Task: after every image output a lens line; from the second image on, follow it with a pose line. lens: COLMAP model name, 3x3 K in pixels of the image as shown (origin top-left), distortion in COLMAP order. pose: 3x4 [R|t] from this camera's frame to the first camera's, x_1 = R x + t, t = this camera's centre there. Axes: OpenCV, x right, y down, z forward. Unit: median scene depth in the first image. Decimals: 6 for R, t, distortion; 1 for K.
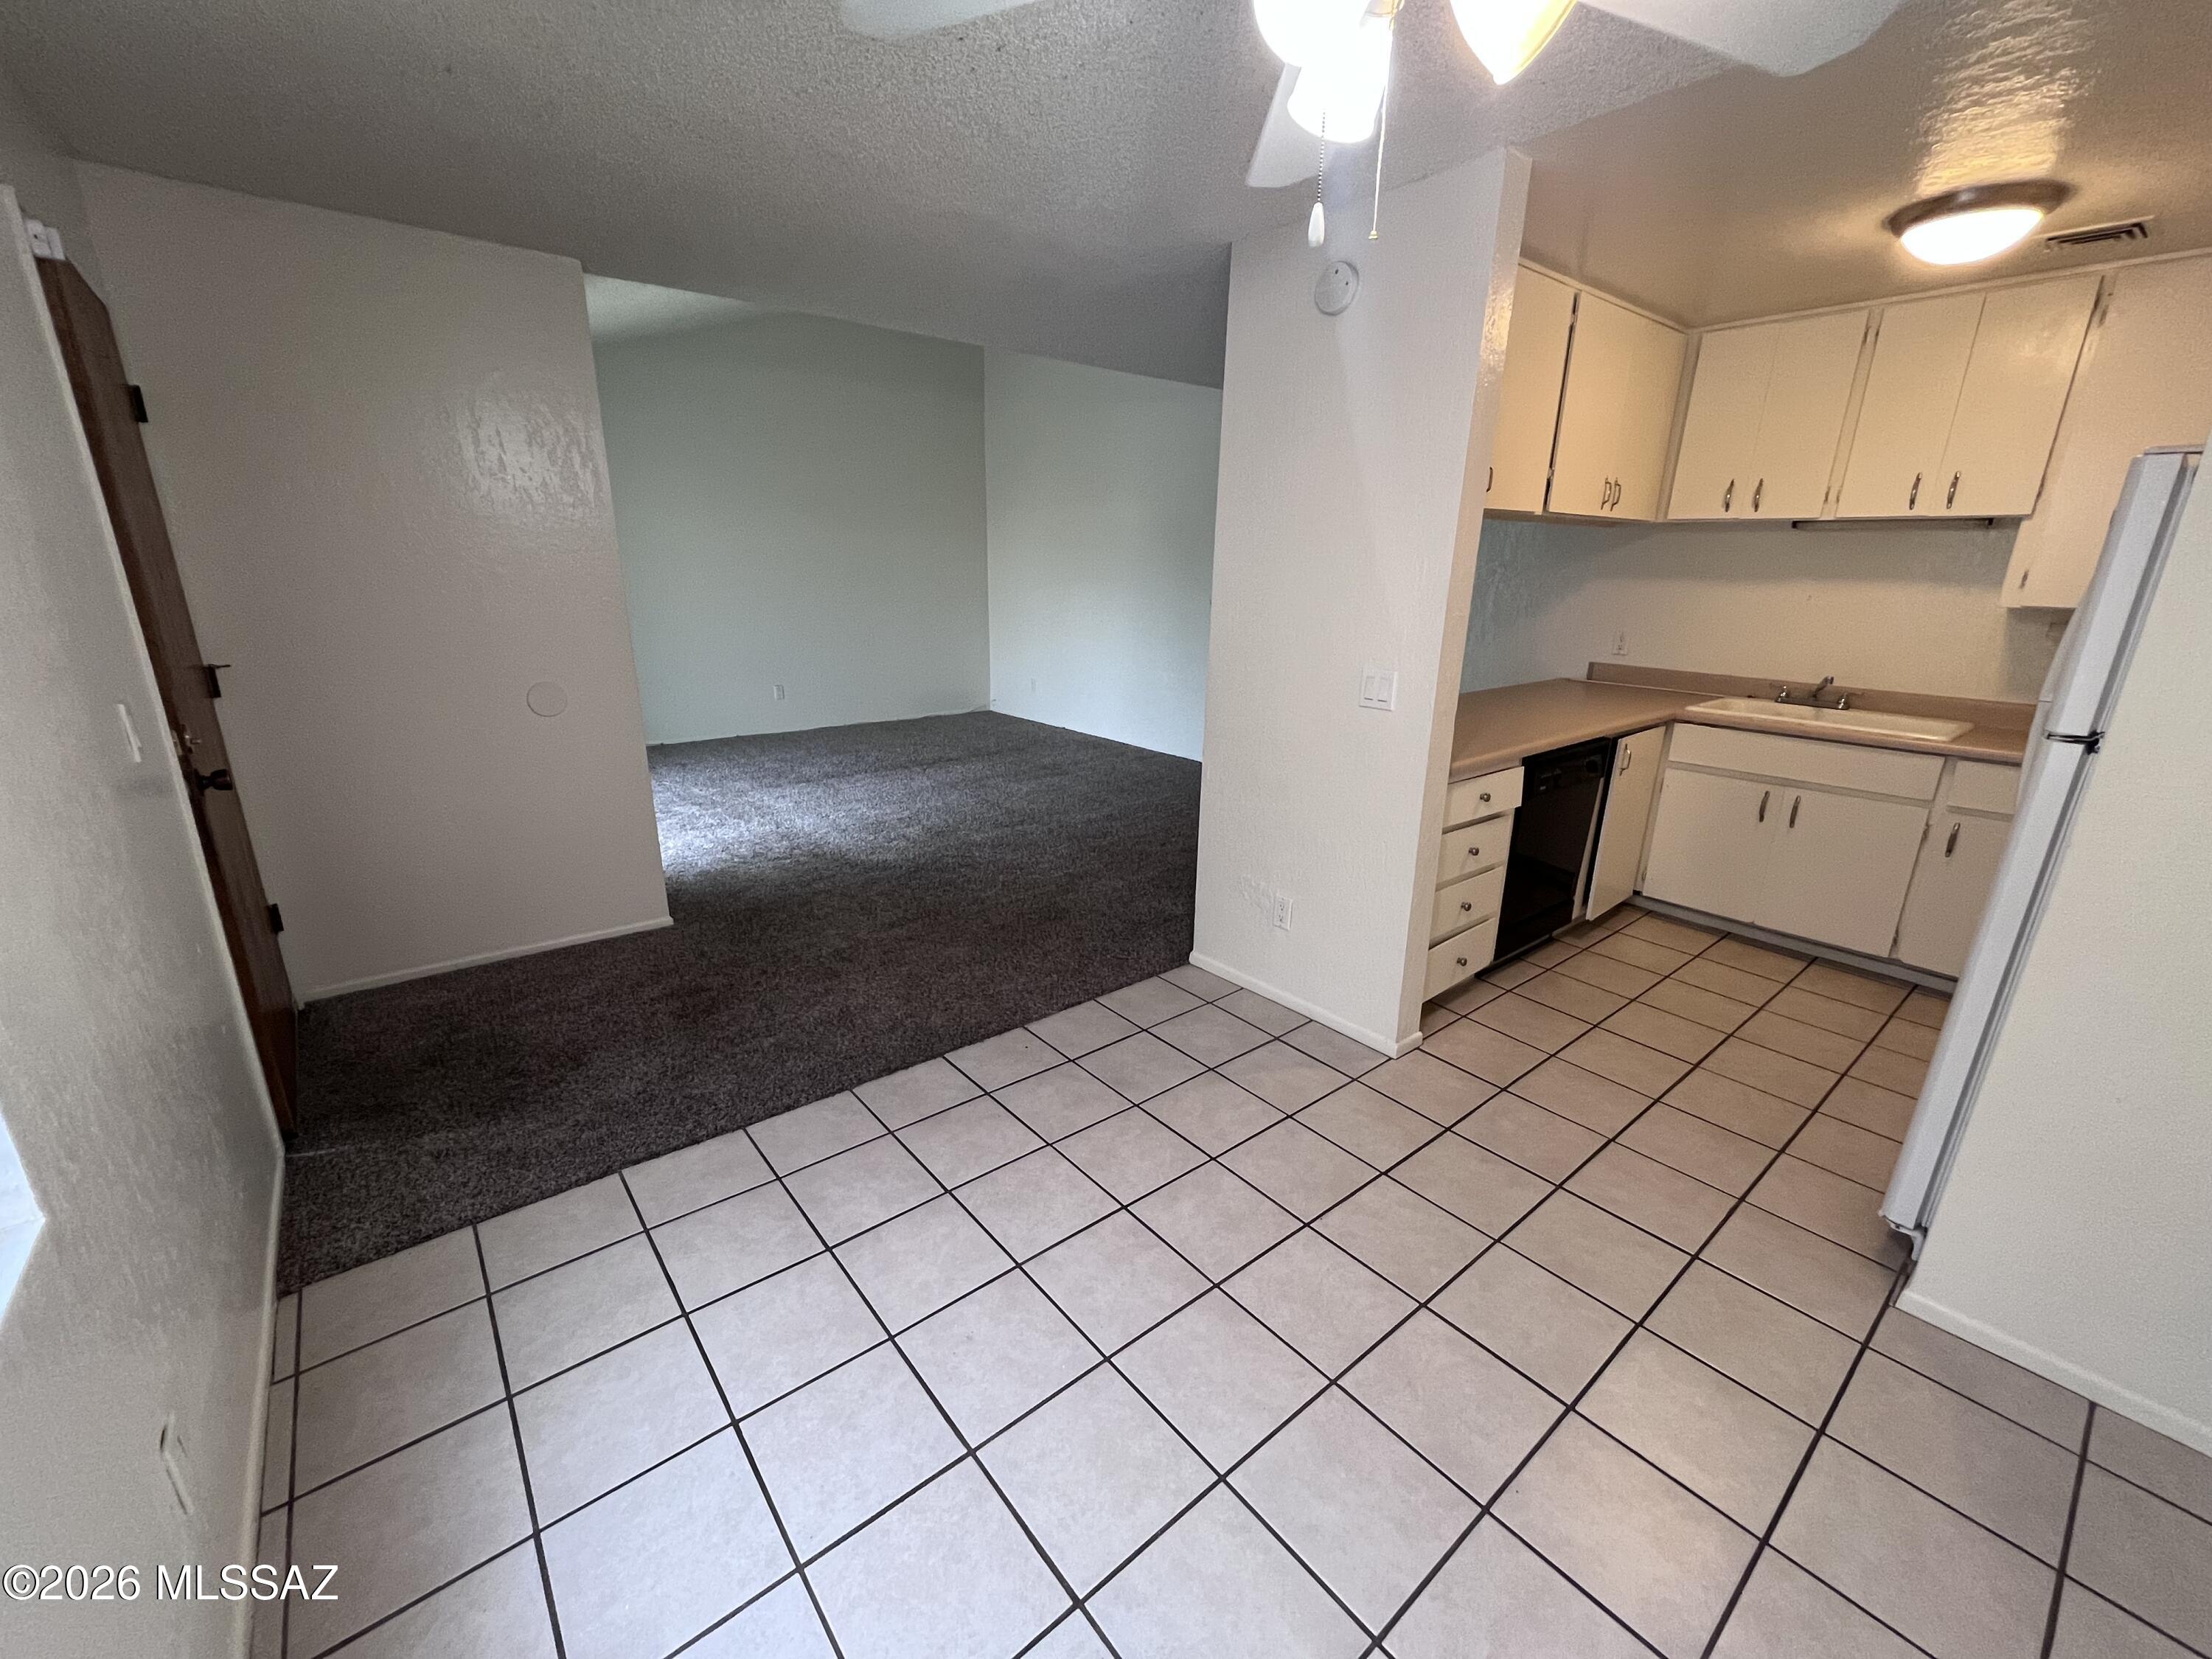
lens RADIAL K [[897.4, 0, 1096.7], [0, 897.4, 828.2], [0, 0, 1]] dist [-0.003169, 0.000334]
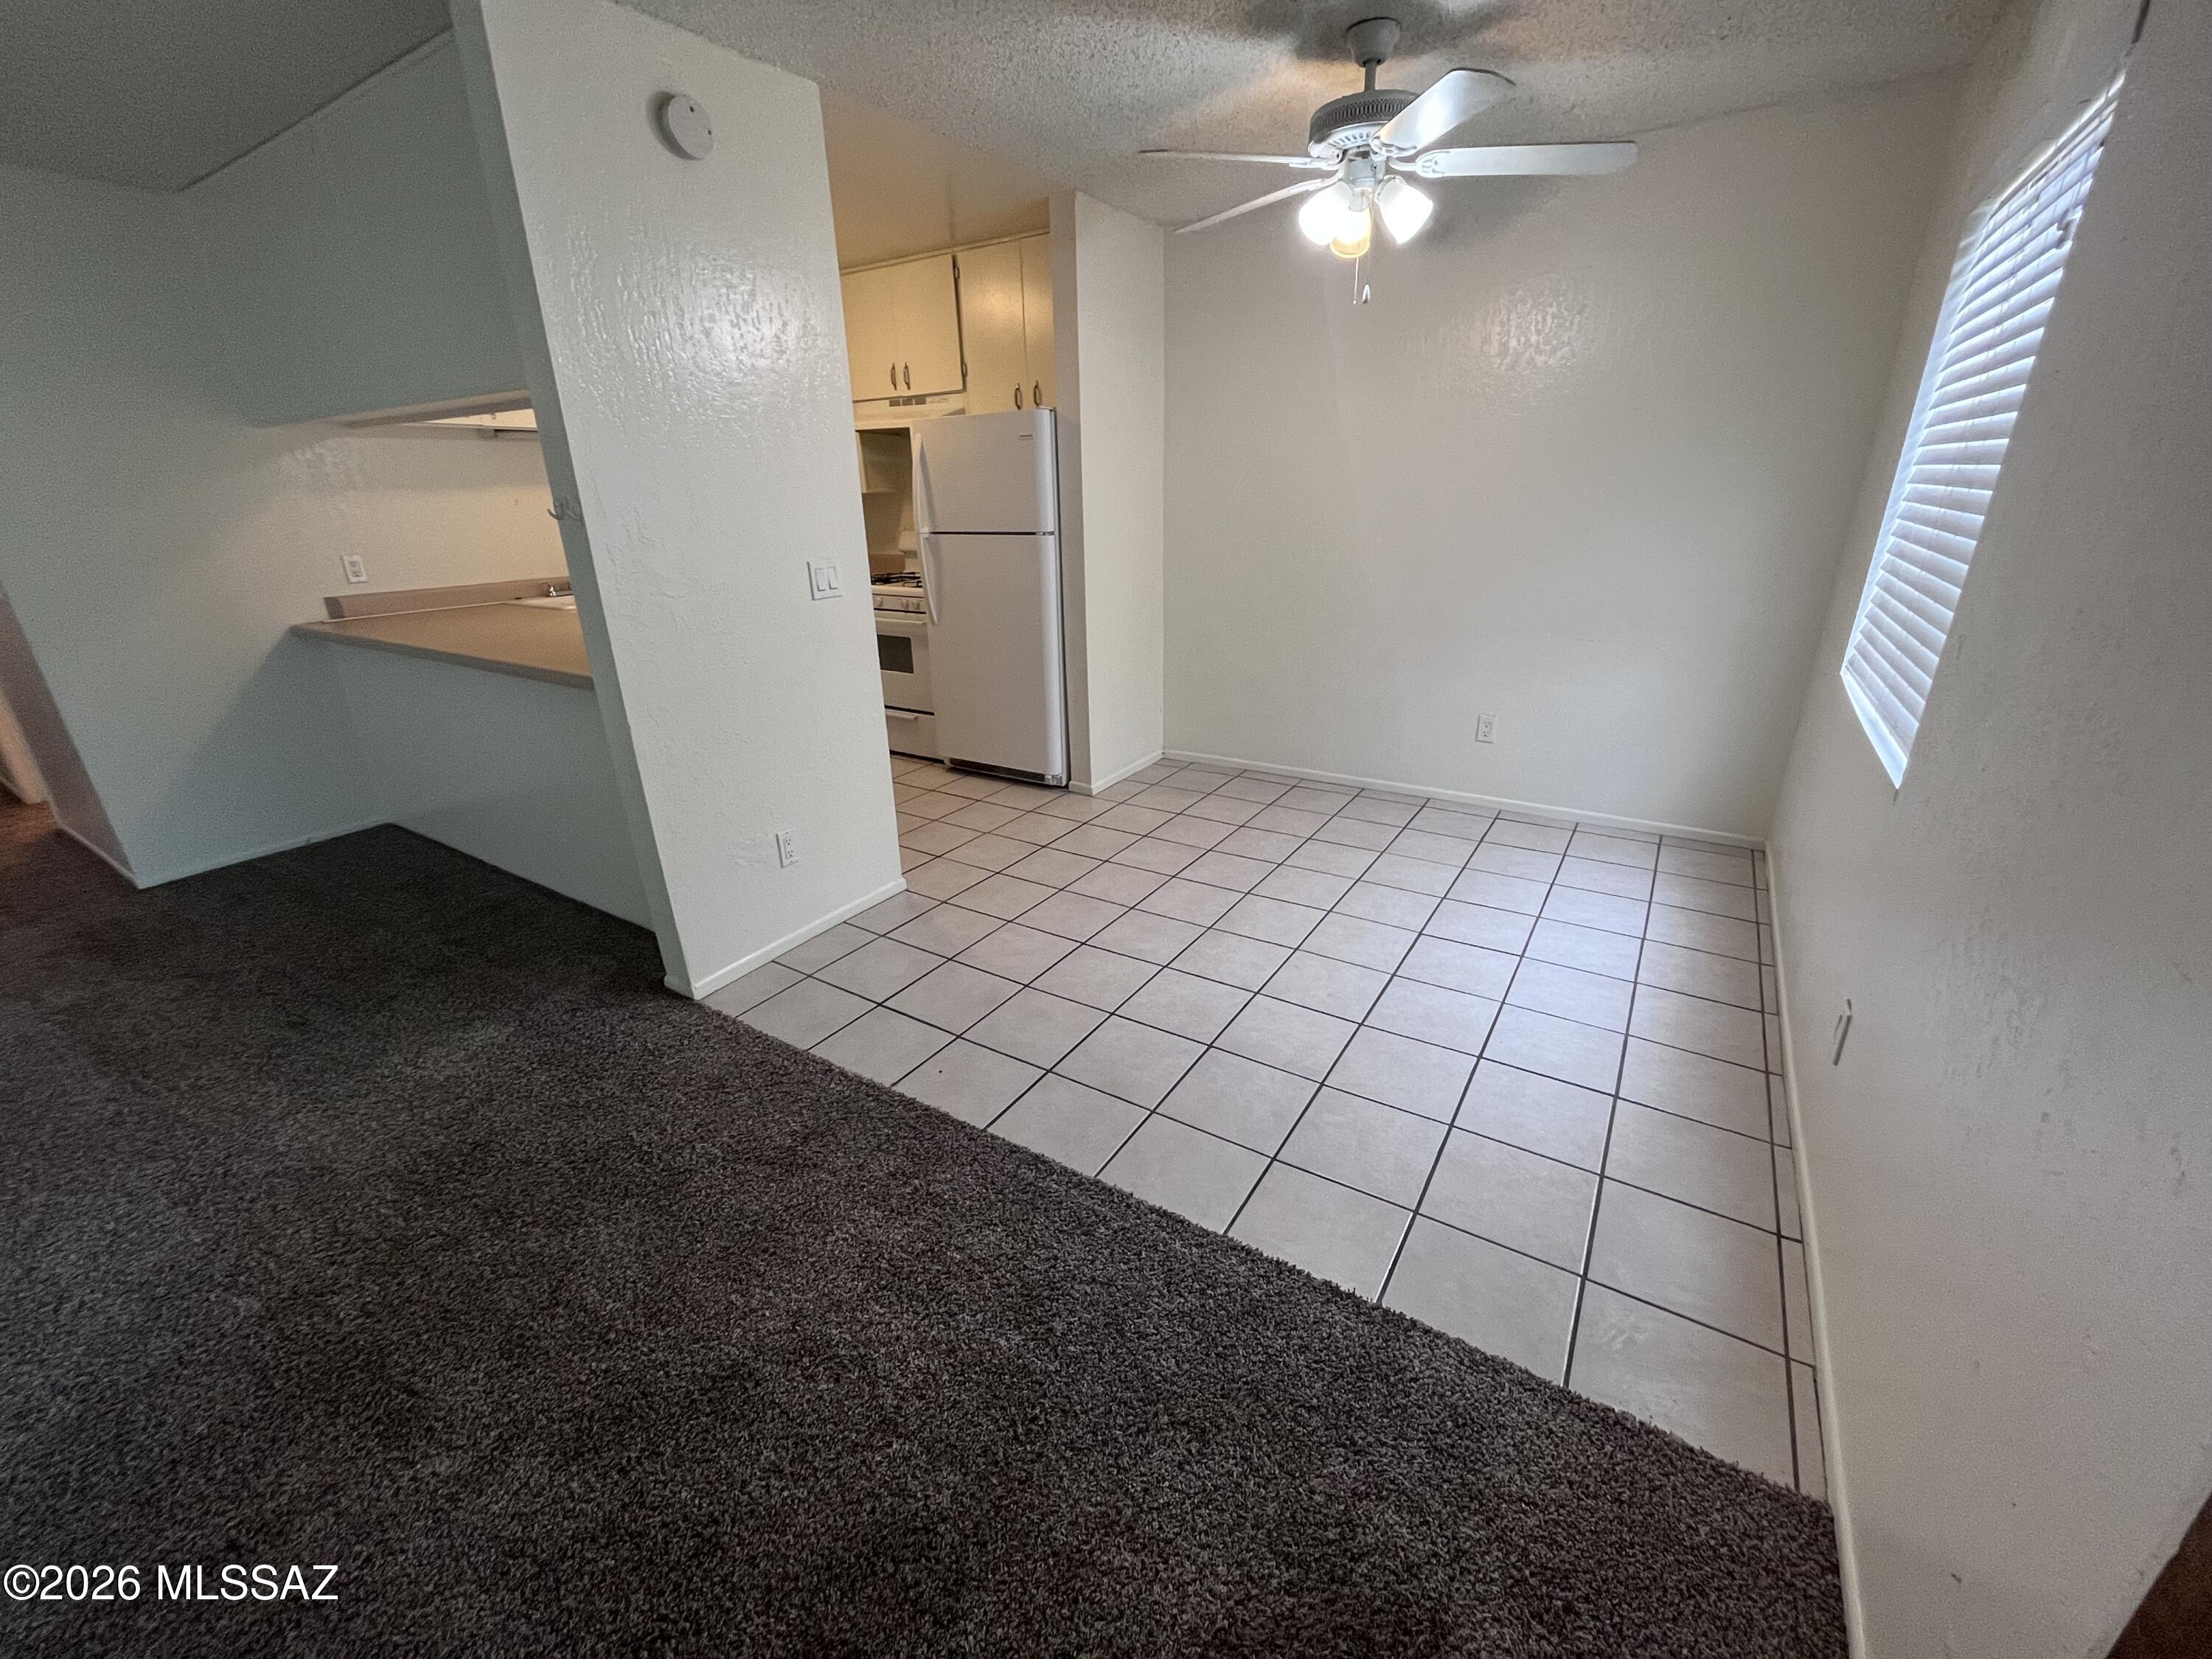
lens RADIAL K [[897.4, 0, 1096.7], [0, 897.4, 828.2], [0, 0, 1]] dist [-0.003169, 0.000334]
pose [[-0.308782, -0.348698, 0.884909, -0.616968], [0.297715, 0.848188, 0.438113, -0.205950], [-0.903338, 0.398732, -0.158092, 0.744514]]
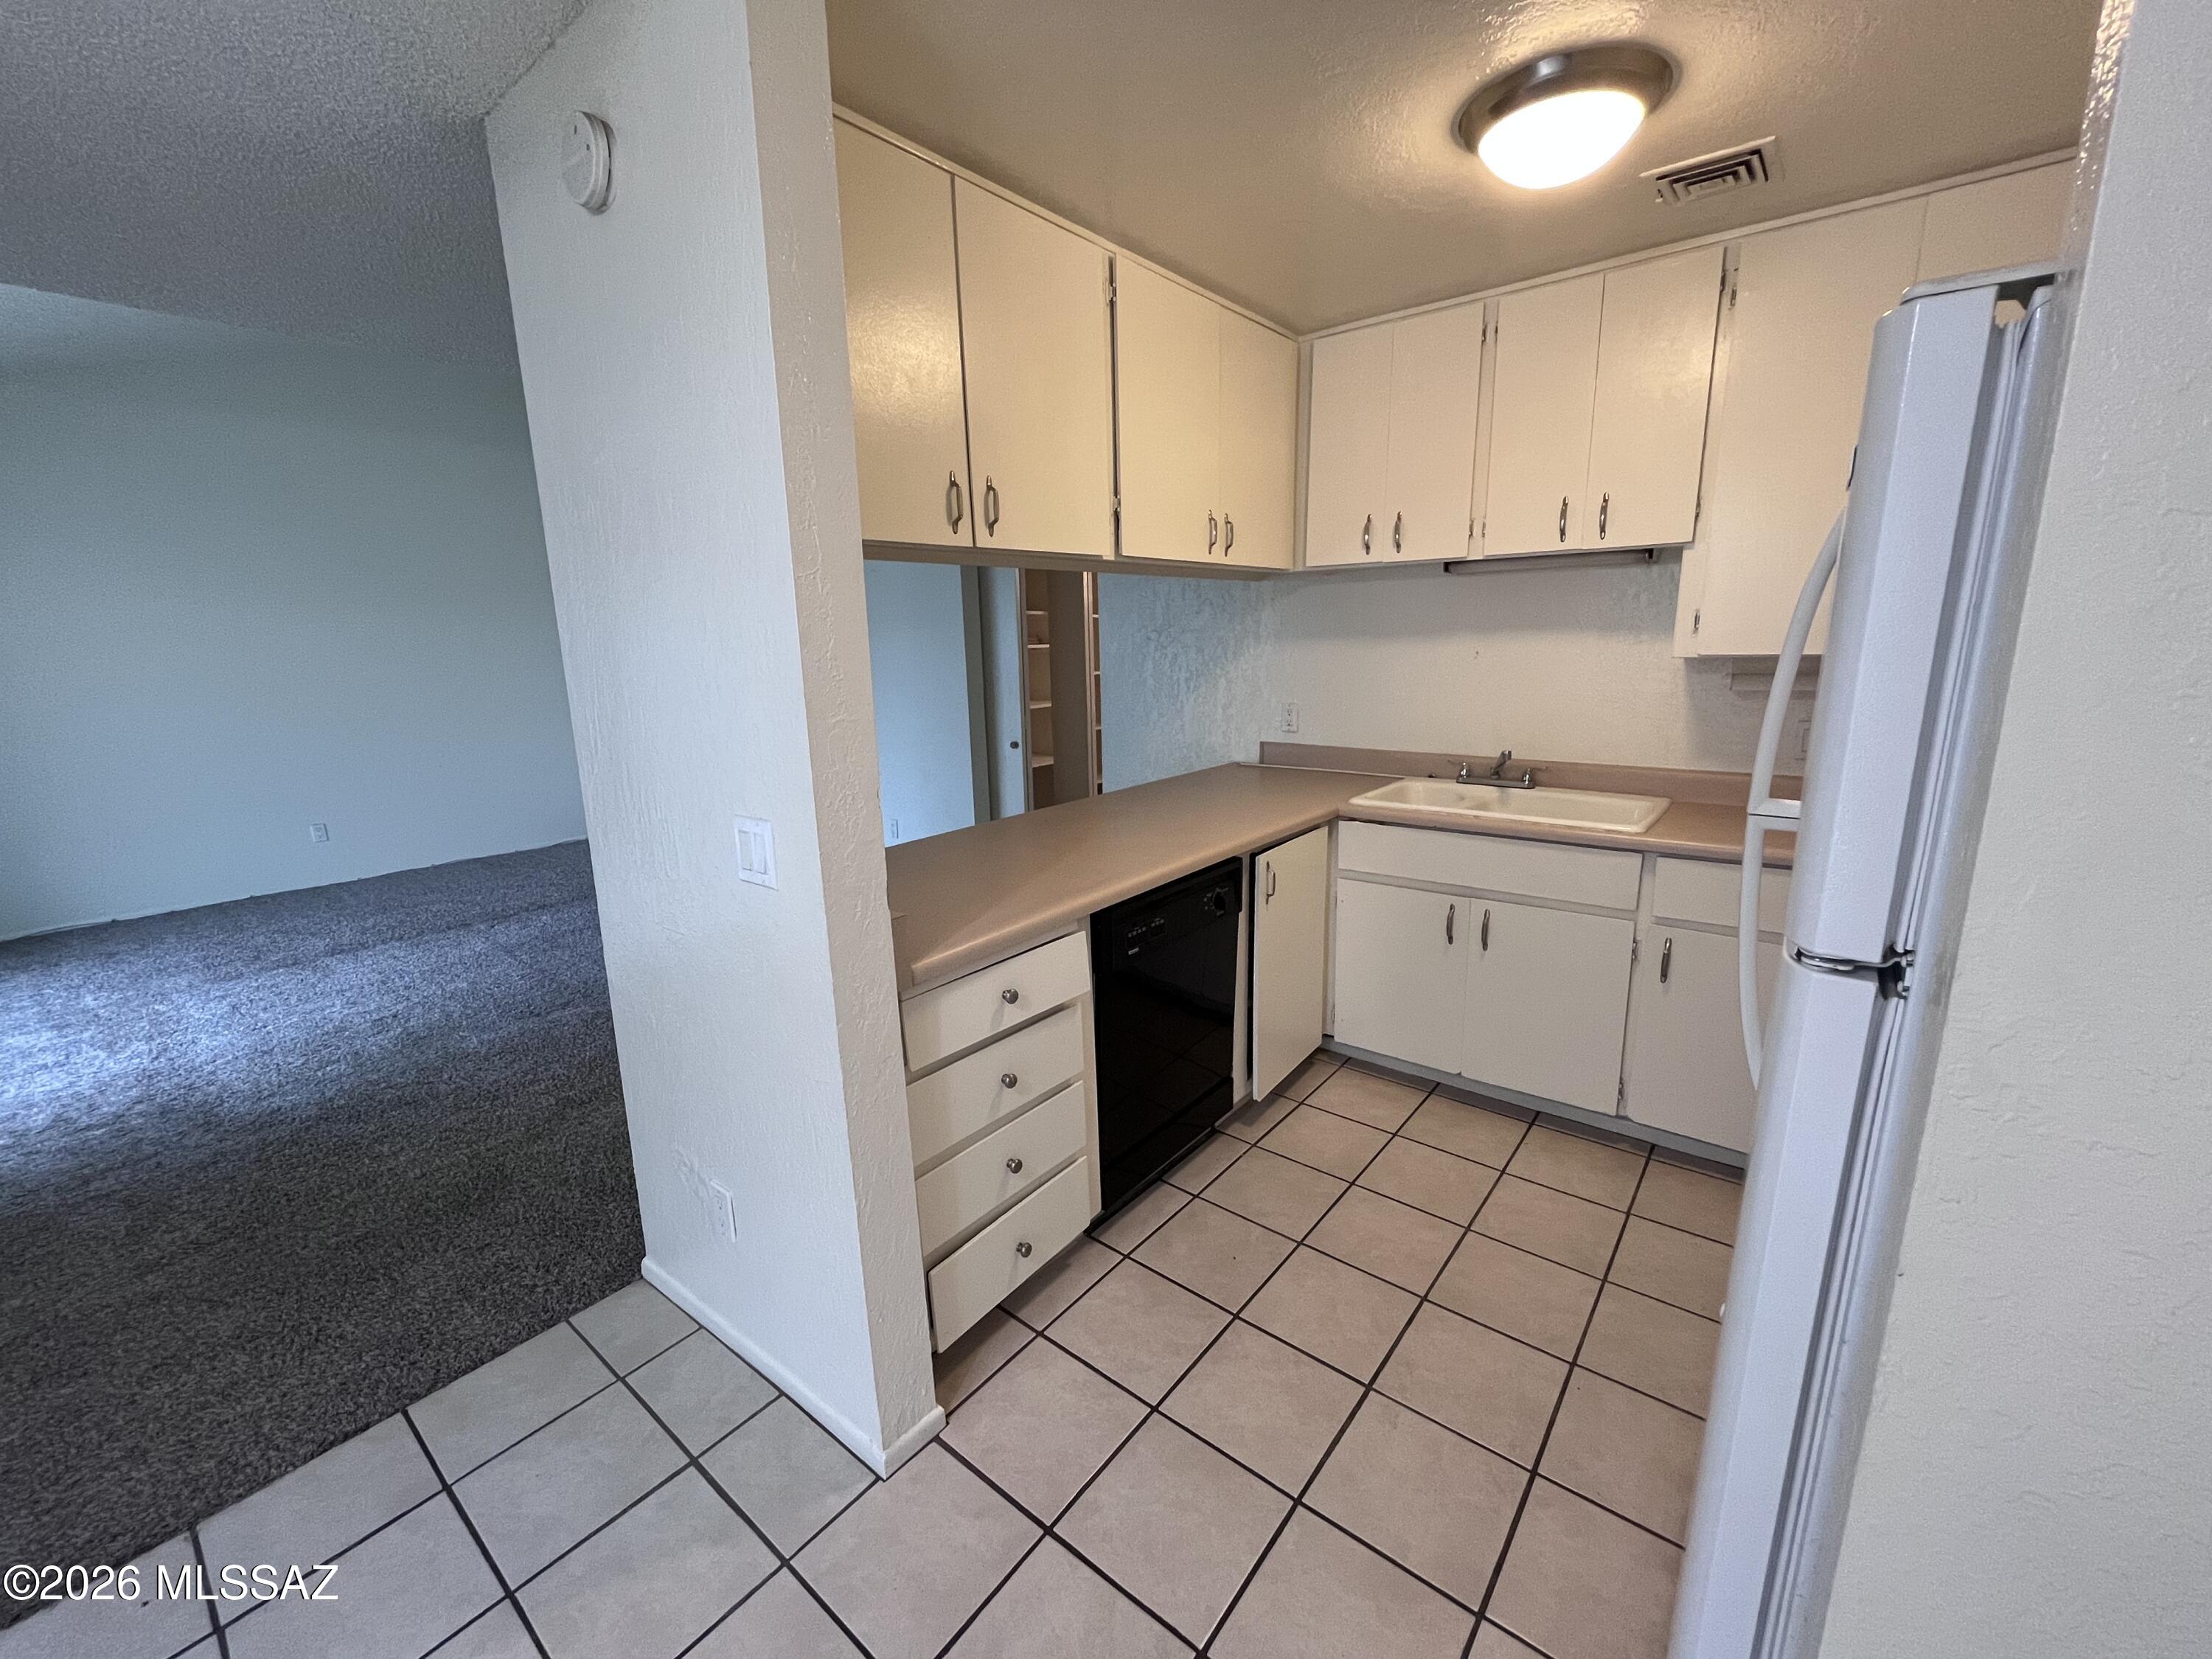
lens RADIAL K [[897.4, 0, 1096.7], [0, 897.4, 828.2], [0, 0, 1]] dist [-0.003169, 0.000334]
pose [[0.977537, -0.081278, 0.194462, 0.314754], [0.097033, 0.992608, -0.072897, -0.081715], [-0.187099, 0.090129, 0.978198, 0.306527]]
